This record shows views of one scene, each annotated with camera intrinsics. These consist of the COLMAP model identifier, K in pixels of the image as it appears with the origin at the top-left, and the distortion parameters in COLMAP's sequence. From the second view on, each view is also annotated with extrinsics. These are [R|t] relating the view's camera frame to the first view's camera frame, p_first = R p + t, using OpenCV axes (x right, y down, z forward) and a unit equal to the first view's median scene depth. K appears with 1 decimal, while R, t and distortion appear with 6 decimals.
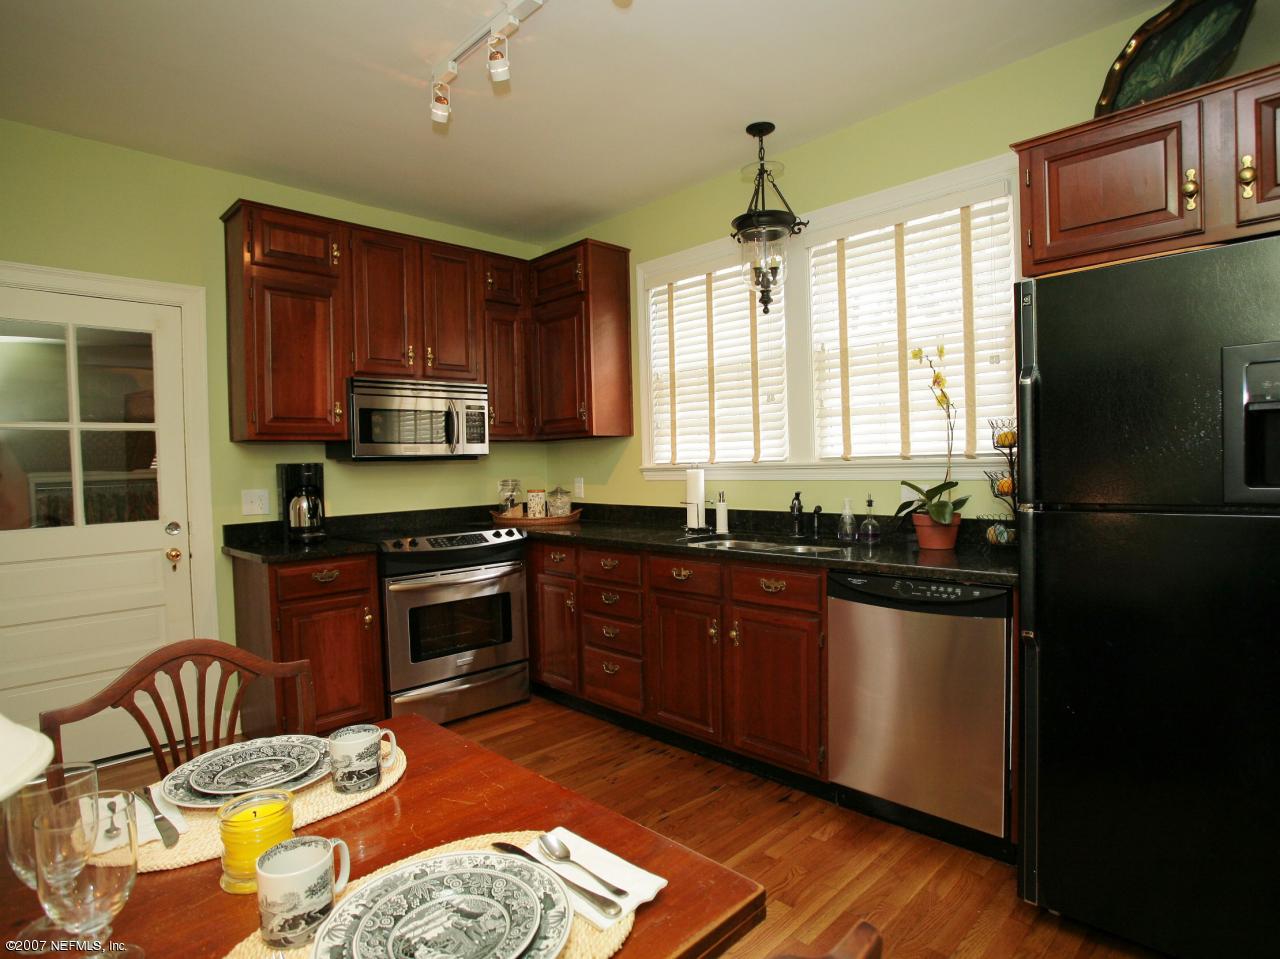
lens RADIAL K [[709.5, 0, 646.7], [0, 709.5, 479.3], [0, 0, 1]] dist [-0.007553, 0.002449]
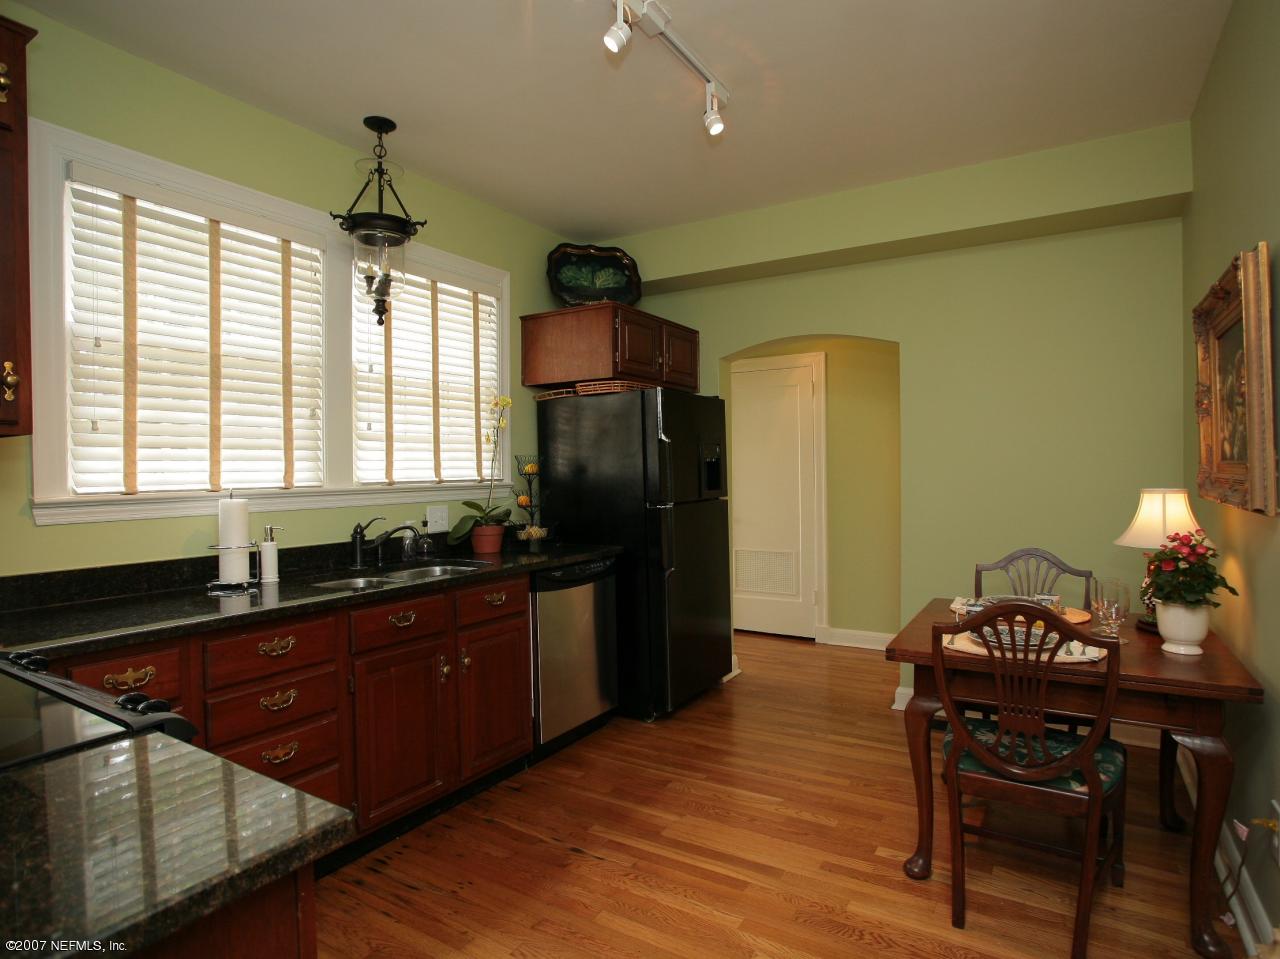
lens RADIAL K [[709.5, 0, 646.3], [0, 709.5, 470.8], [0, 0, 1]] dist [-0.007553, 0.002449]
pose [[-0.213559, 0.019916, 0.976727, -0.722489], [0.035796, 0.999280, -0.012549, -0.019191], [-0.976274, 0.032283, -0.214118, 0.780746]]
